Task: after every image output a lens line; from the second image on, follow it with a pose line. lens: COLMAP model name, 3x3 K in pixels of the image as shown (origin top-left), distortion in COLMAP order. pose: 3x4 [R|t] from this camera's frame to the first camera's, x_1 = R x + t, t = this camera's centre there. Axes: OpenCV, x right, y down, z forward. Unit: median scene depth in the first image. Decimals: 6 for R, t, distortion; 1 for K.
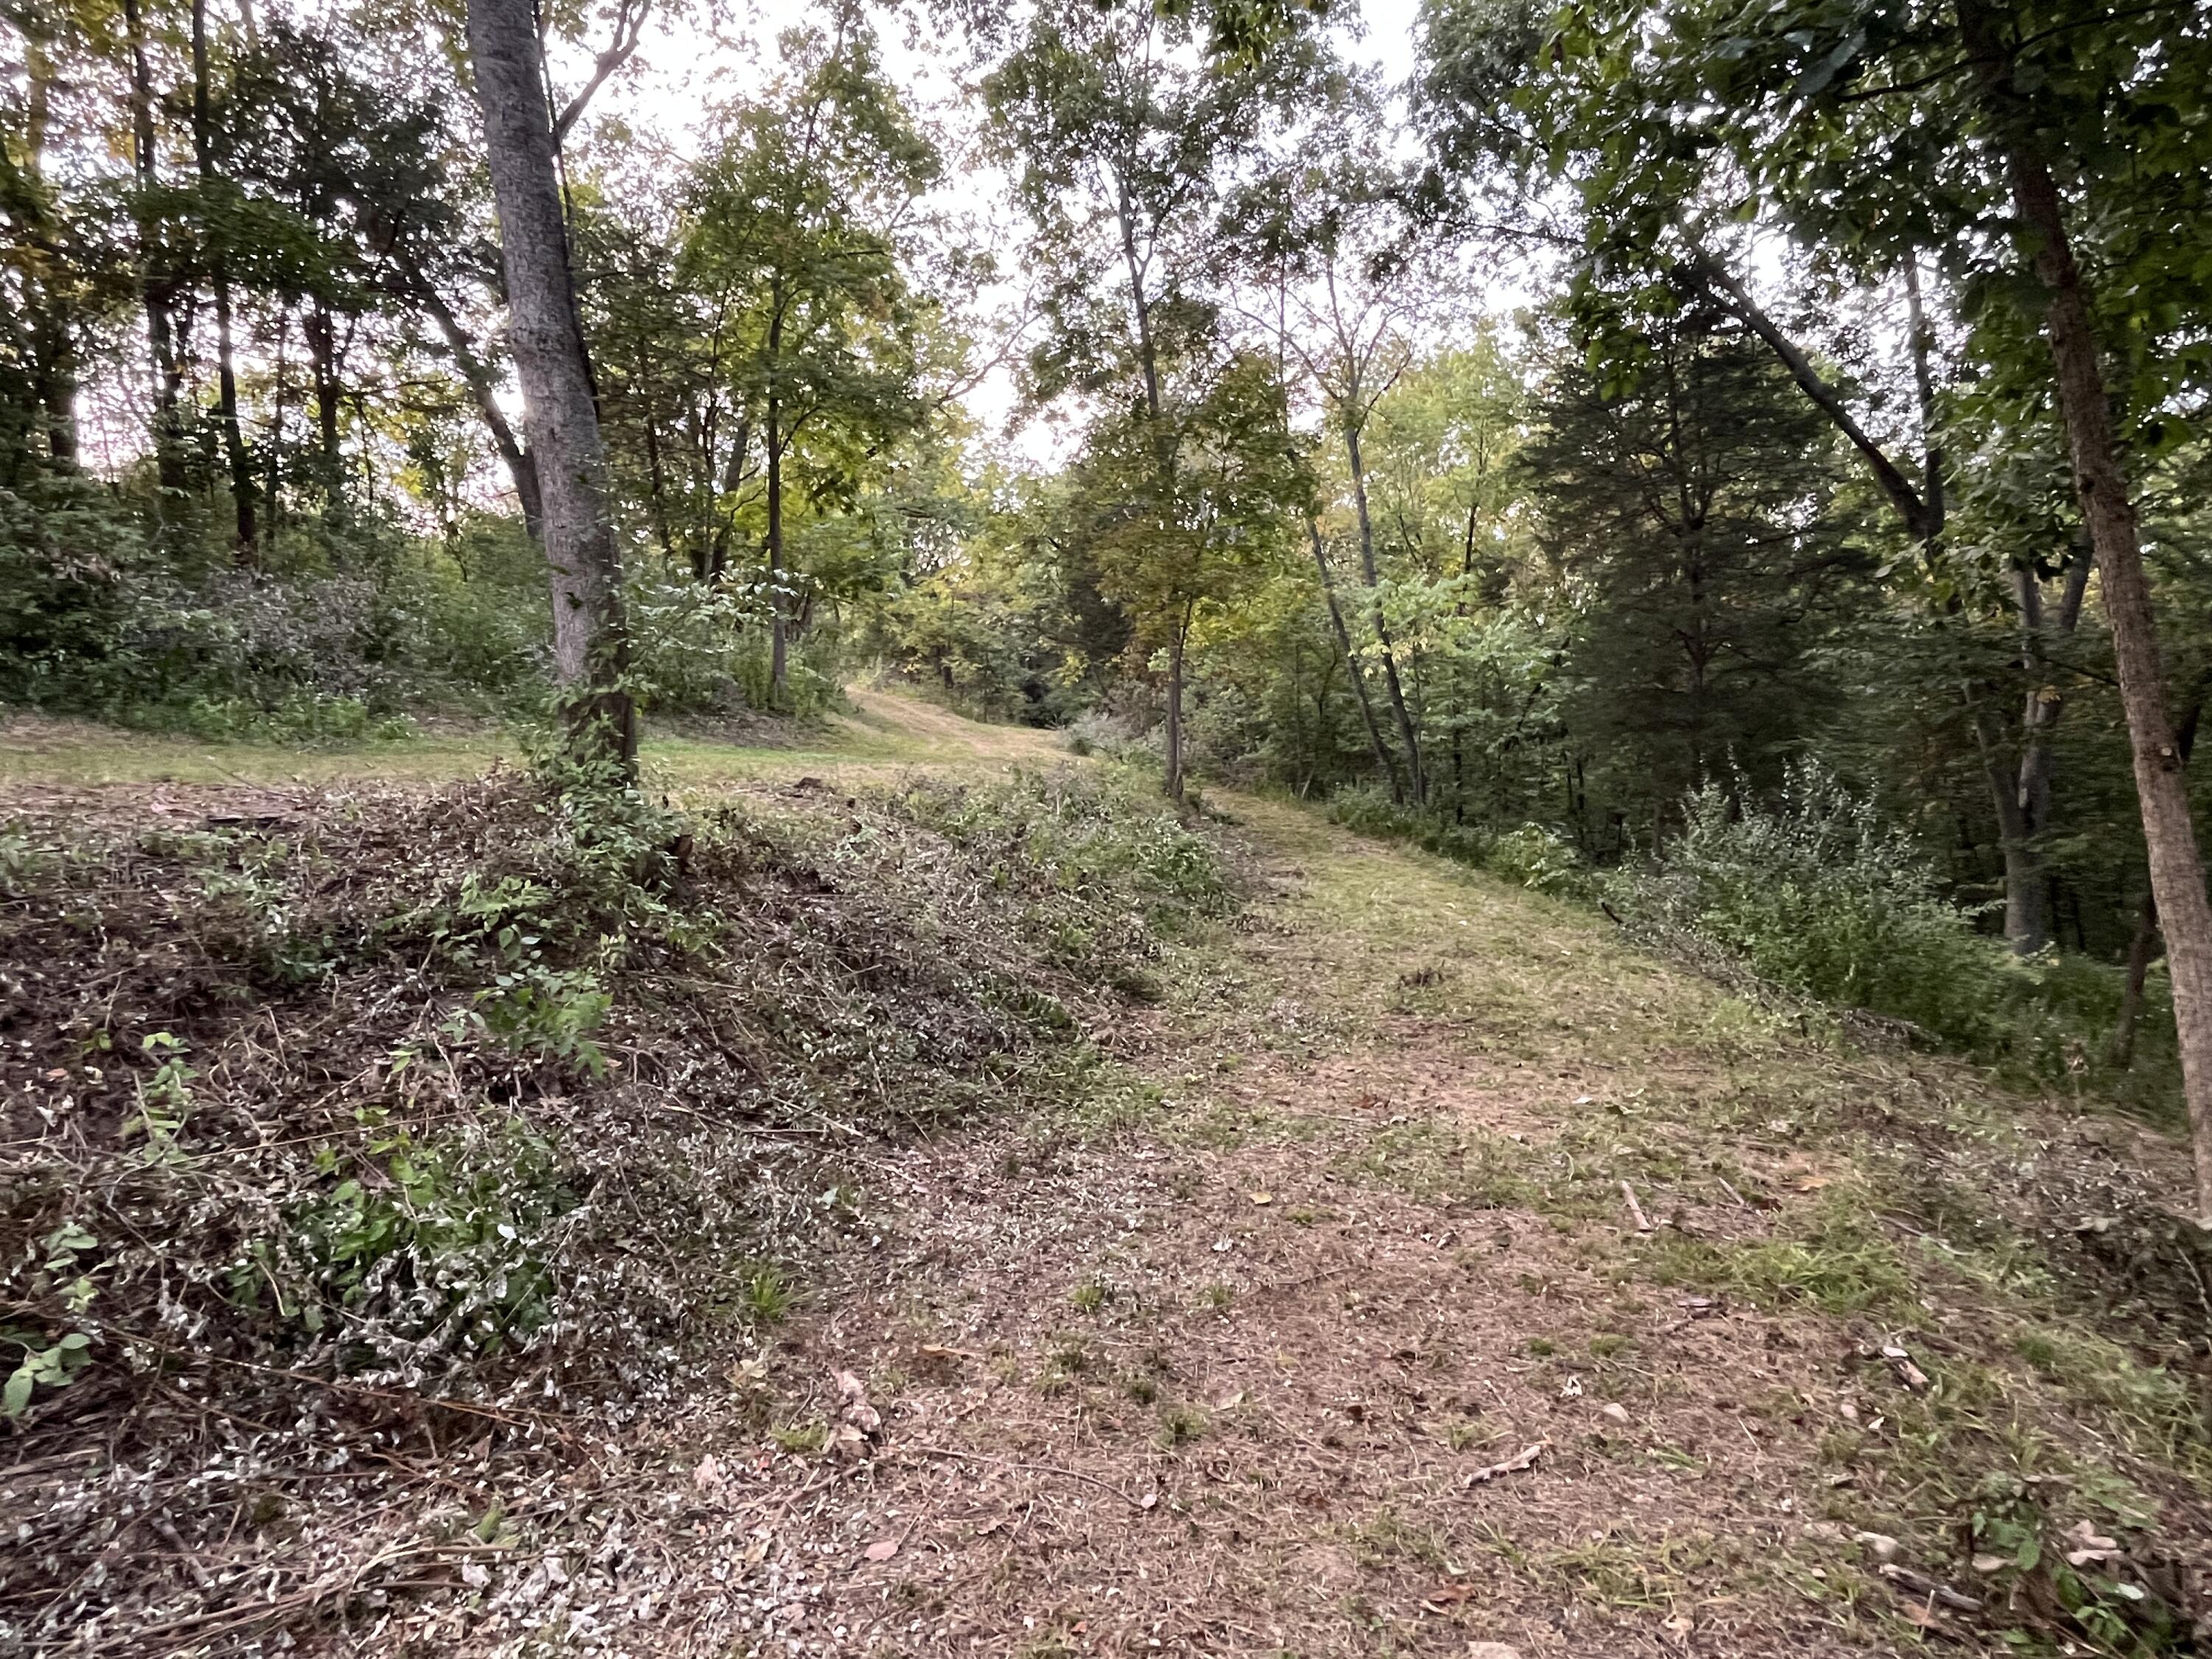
lens RADIAL K [[1283.6, 0, 1106.0], [0, 1283.6, 829.5], [0, 0, 1]] dist [0.024844, -0.000115]
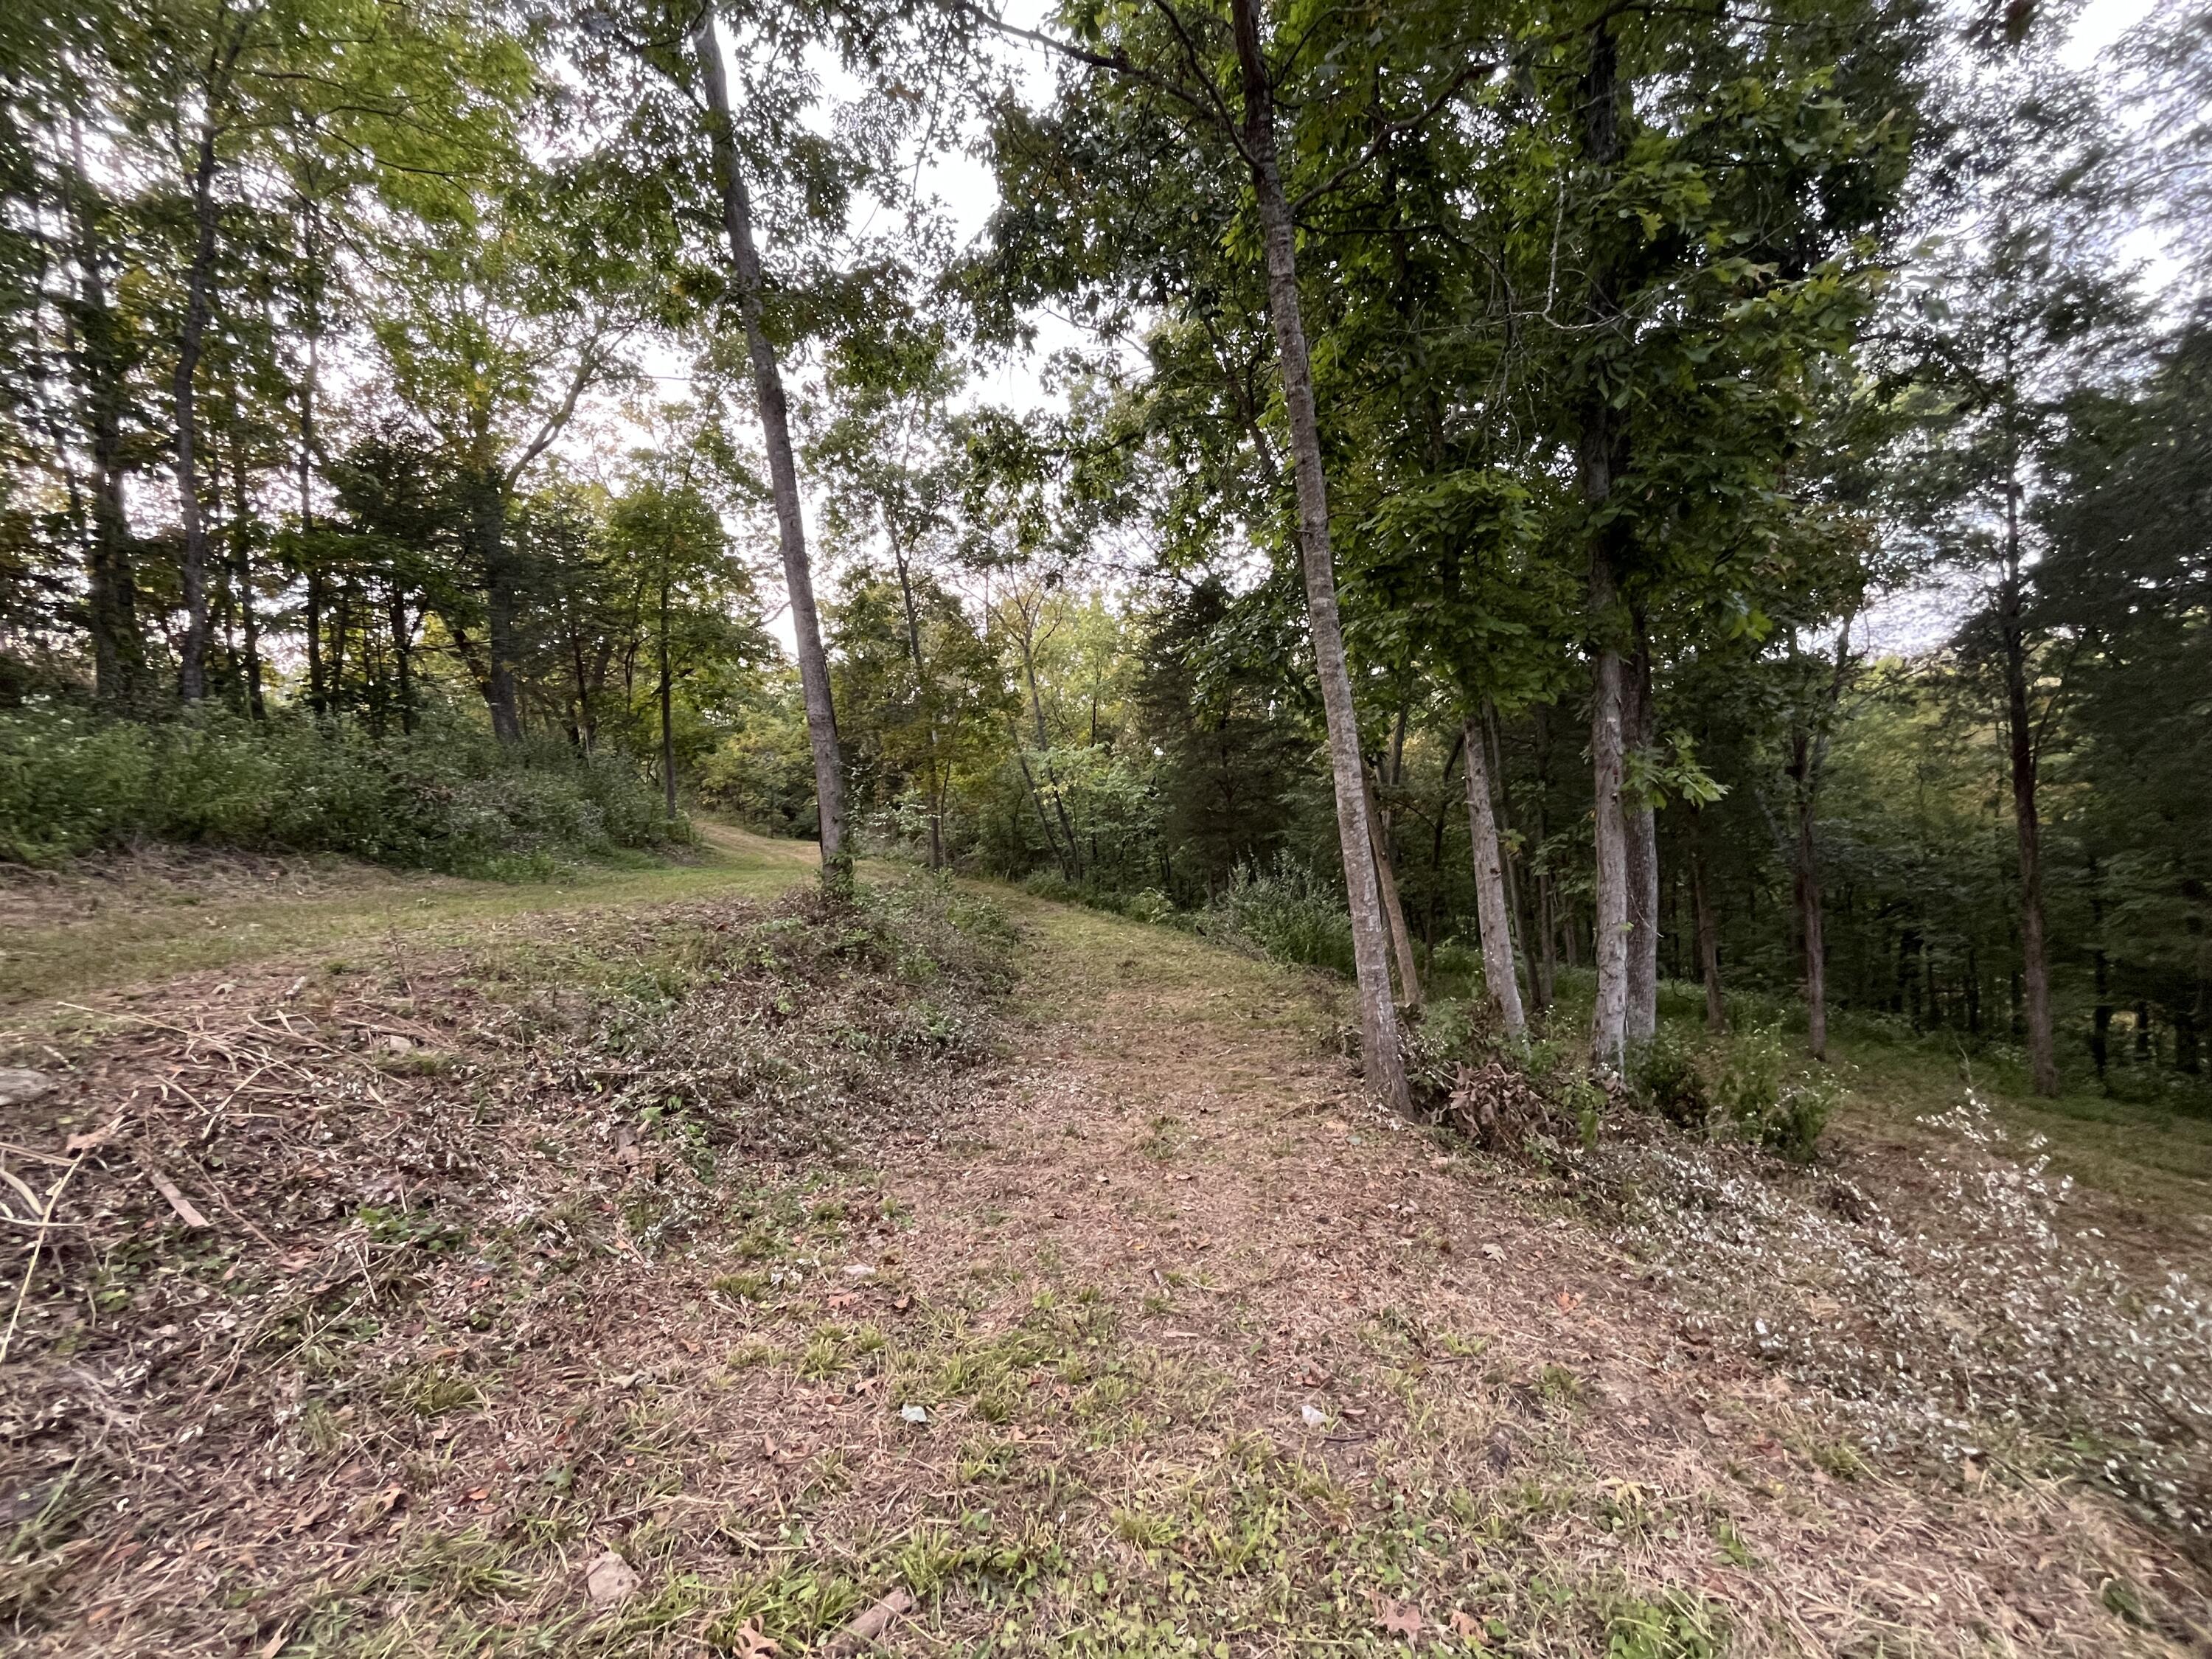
lens RADIAL K [[885.2, 0, 1106.0], [0, 885.2, 829.5], [0, 0, 1]] dist [0.000008, -0.000004]
pose [[0.955641, -0.036385, 0.292278, -0.074858], [0.059807, 0.995639, -0.071603, -0.000810], [-0.288398, 0.085907, 0.953649, -0.144224]]
